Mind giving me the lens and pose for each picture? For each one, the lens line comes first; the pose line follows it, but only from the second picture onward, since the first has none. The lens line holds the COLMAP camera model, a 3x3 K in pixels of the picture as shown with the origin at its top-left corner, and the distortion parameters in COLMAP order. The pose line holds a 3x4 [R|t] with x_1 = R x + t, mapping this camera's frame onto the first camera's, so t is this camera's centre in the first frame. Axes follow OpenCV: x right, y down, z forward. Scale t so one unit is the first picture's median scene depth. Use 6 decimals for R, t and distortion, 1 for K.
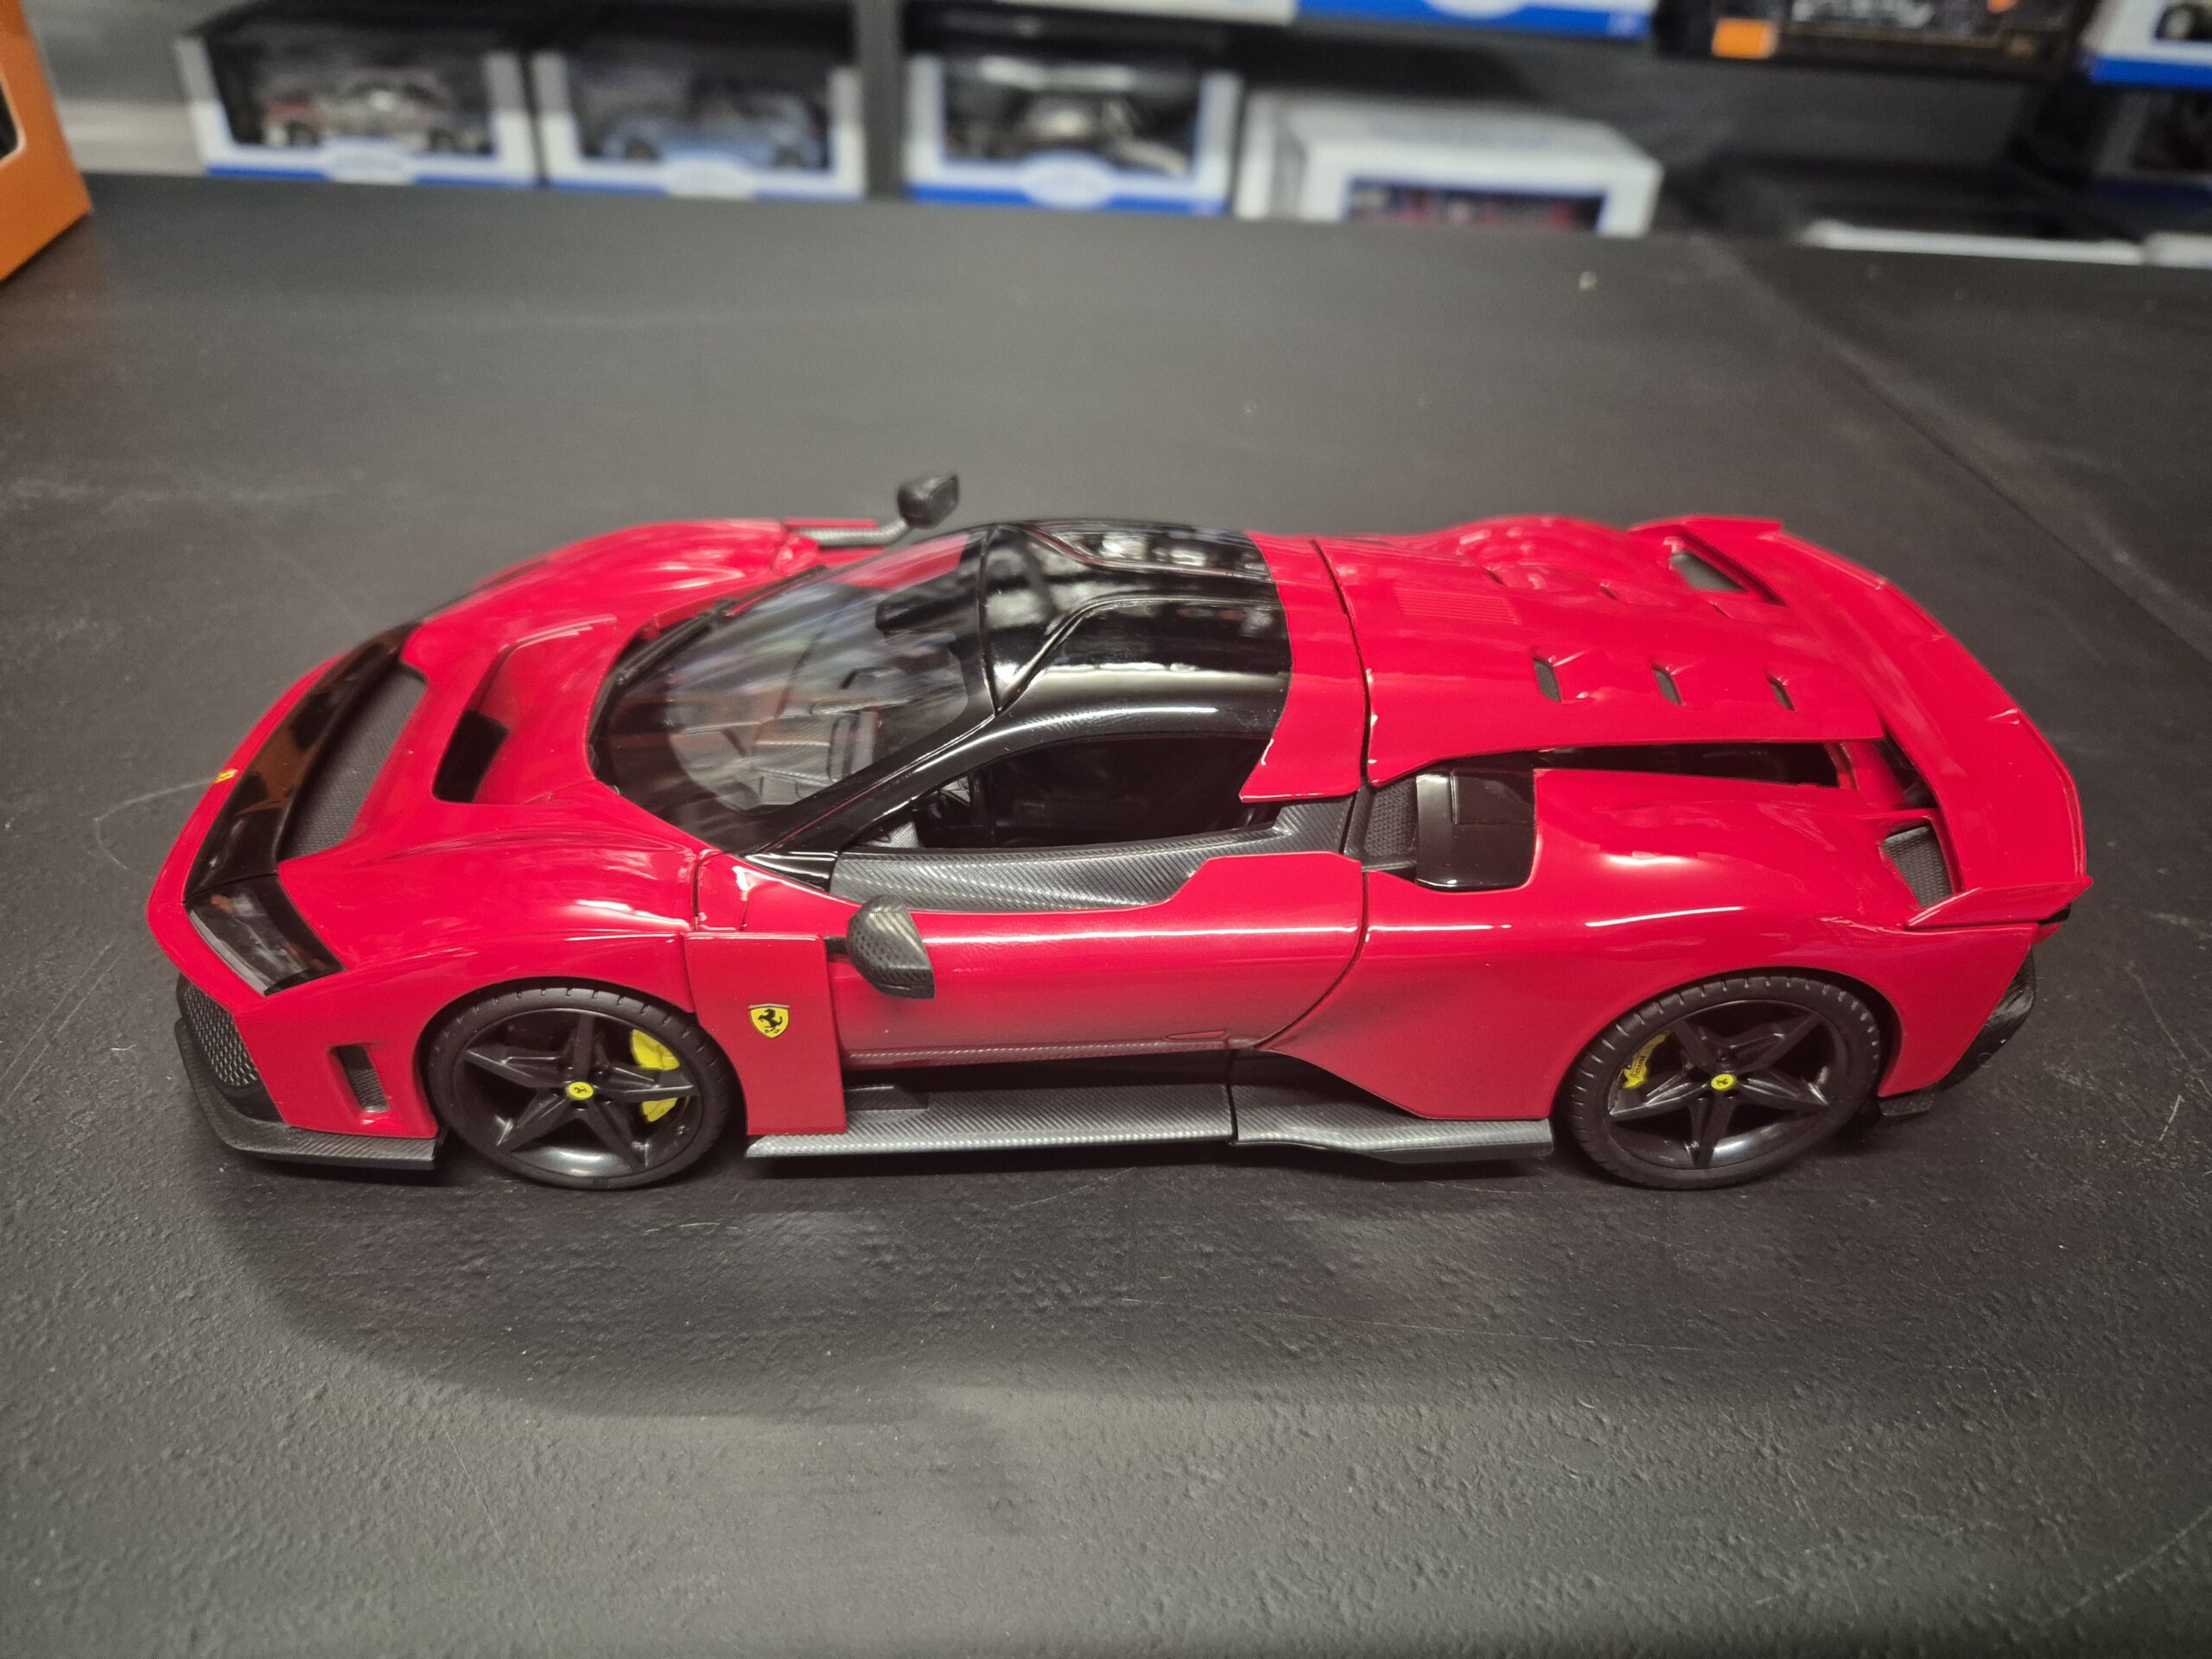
lens RADIAL K [[1524.8, 0, 1116.5], [0, 1524.8, 793.6], [0, 0, 1]] dist [0.033712, -0.053100]
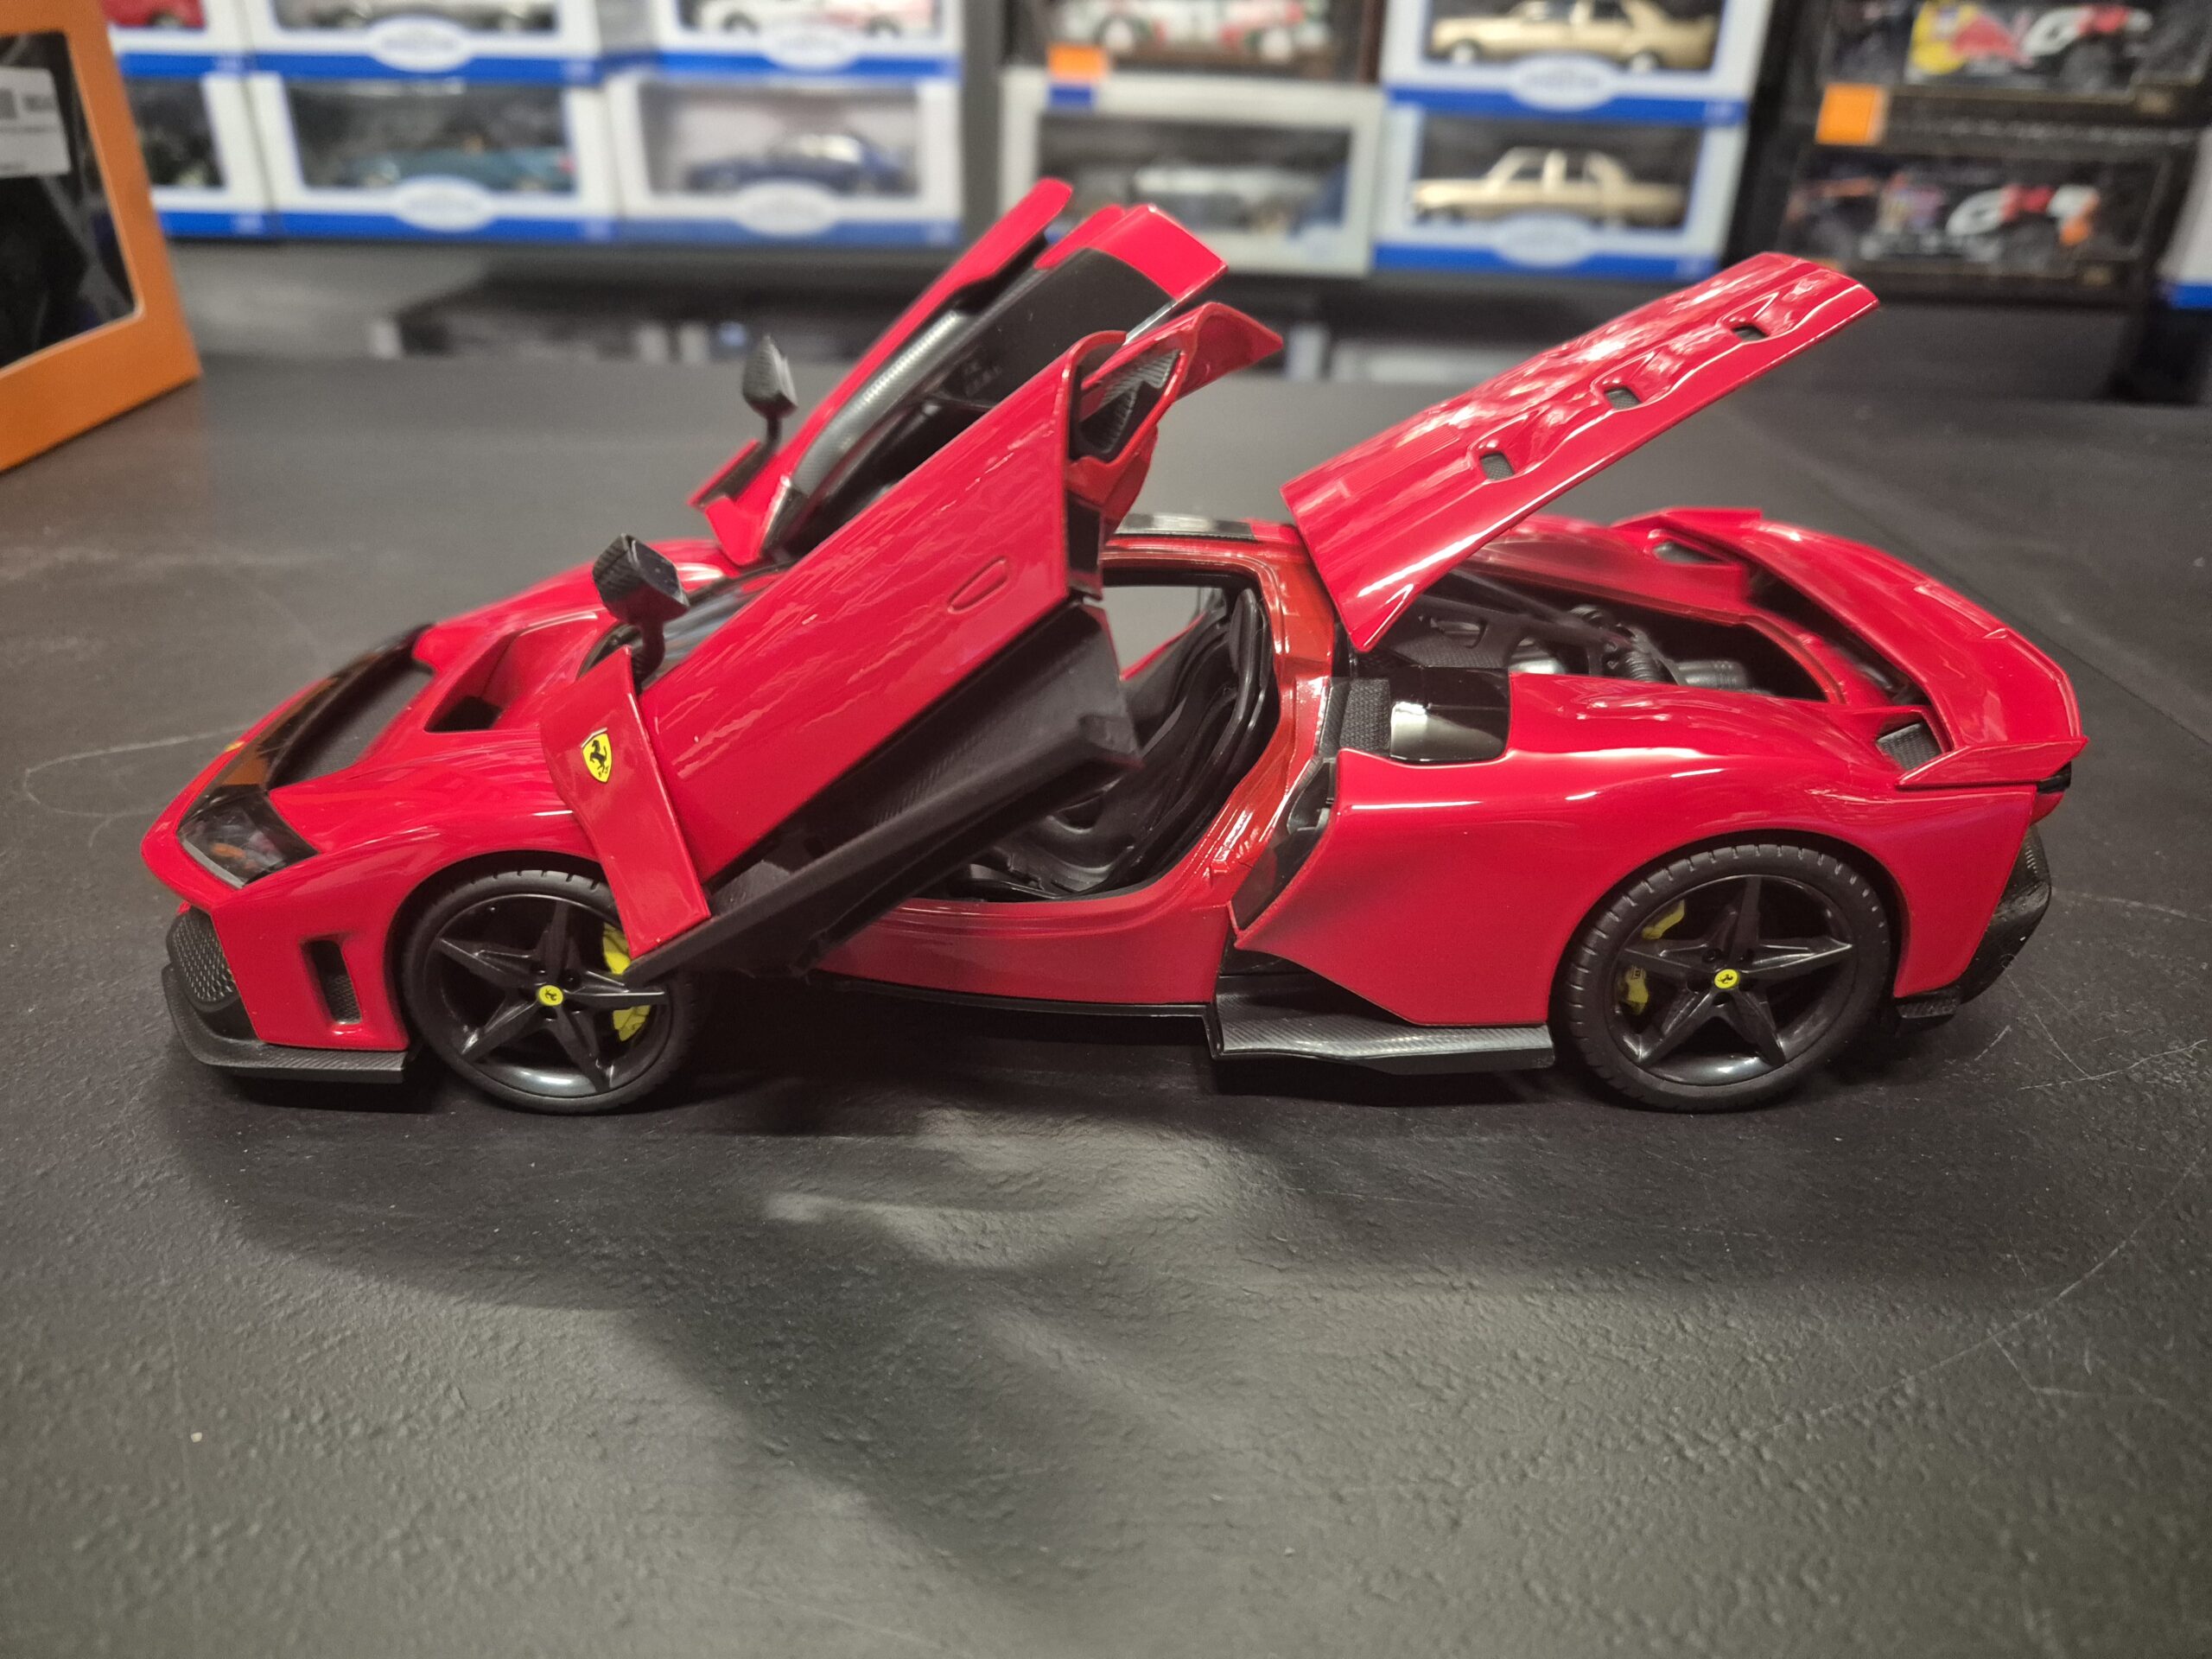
lens RADIAL K [[1523.0, 0, 1138.6], [0, 1523.0, 841.6], [0, 0, 1]] dist [0.017686, -0.031245]
pose [[0.996110, 0.001529, -0.088103, 0.304609], [-0.014791, 0.988564, -0.150072, 0.298332], [0.086866, 0.150791, 0.984742, 0.000414]]
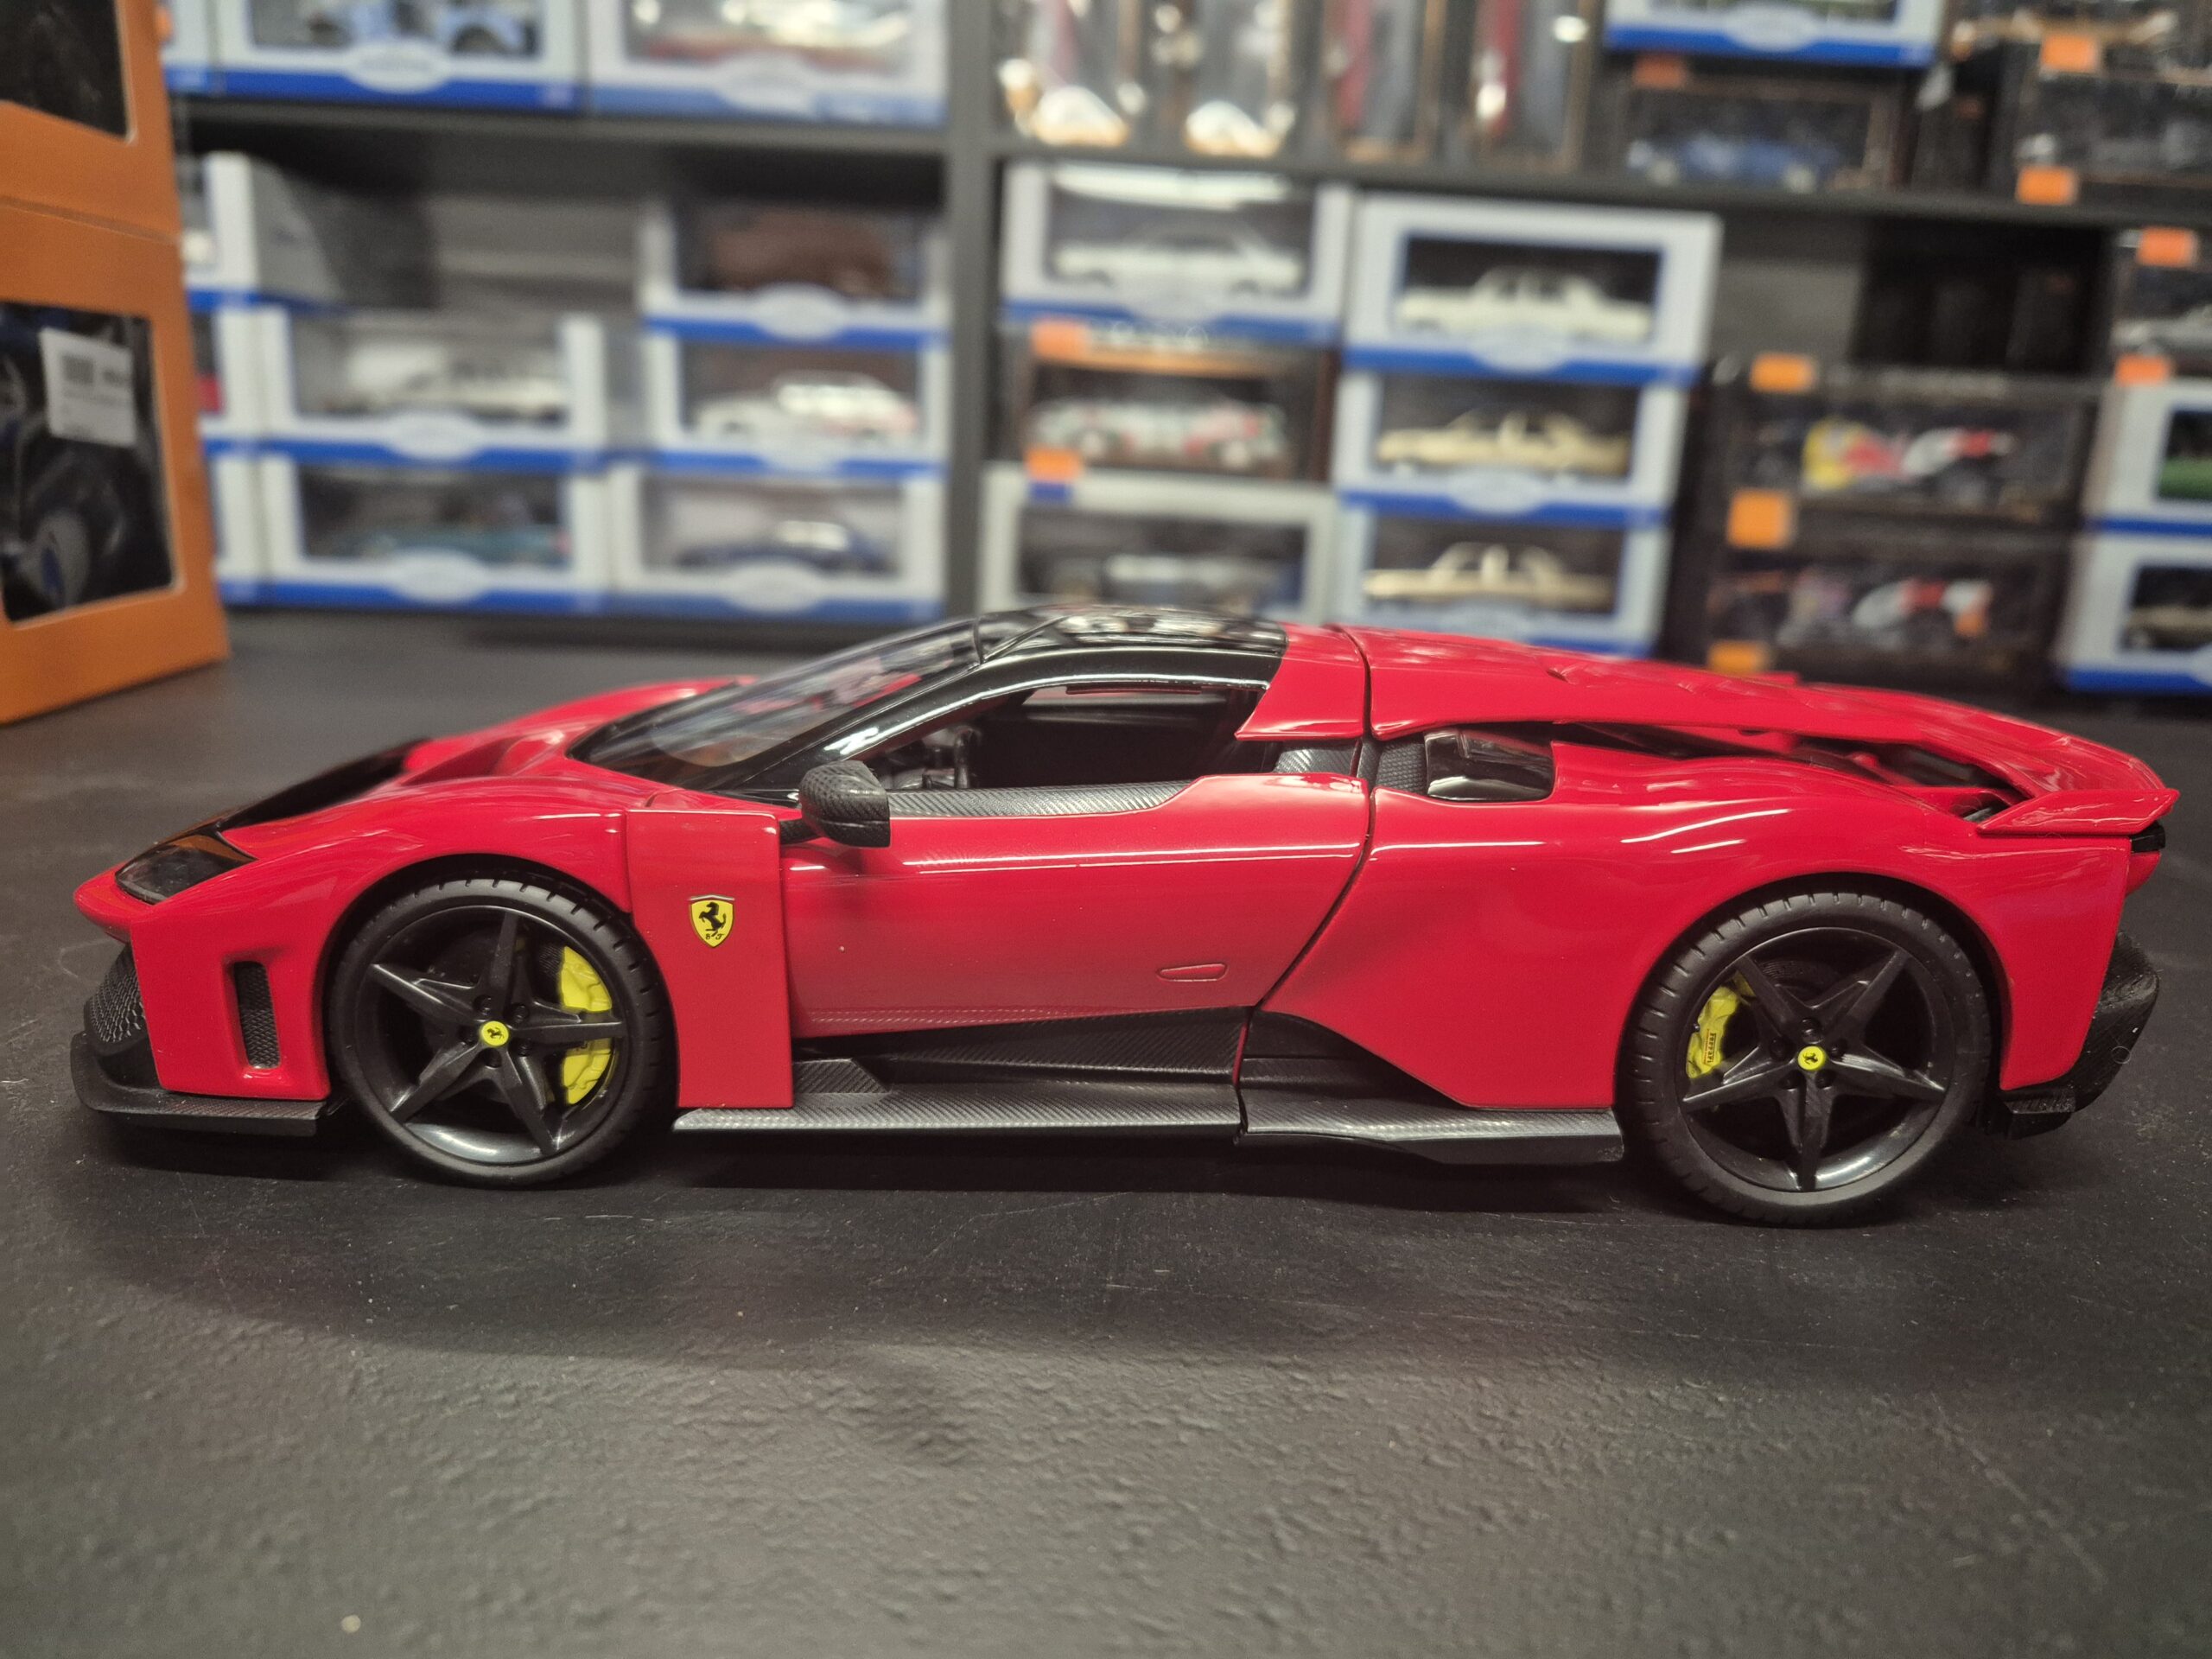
lens RADIAL K [[1523.0, 0, 1138.6], [0, 1523.0, 841.6], [0, 0, 1]] dist [0.017686, -0.031245]
pose [[0.999365, -0.015148, -0.032245, 0.052622], [0.000918, 0.915756, -0.401733, 0.460604], [0.035614, 0.401449, 0.915189, 0.167996]]
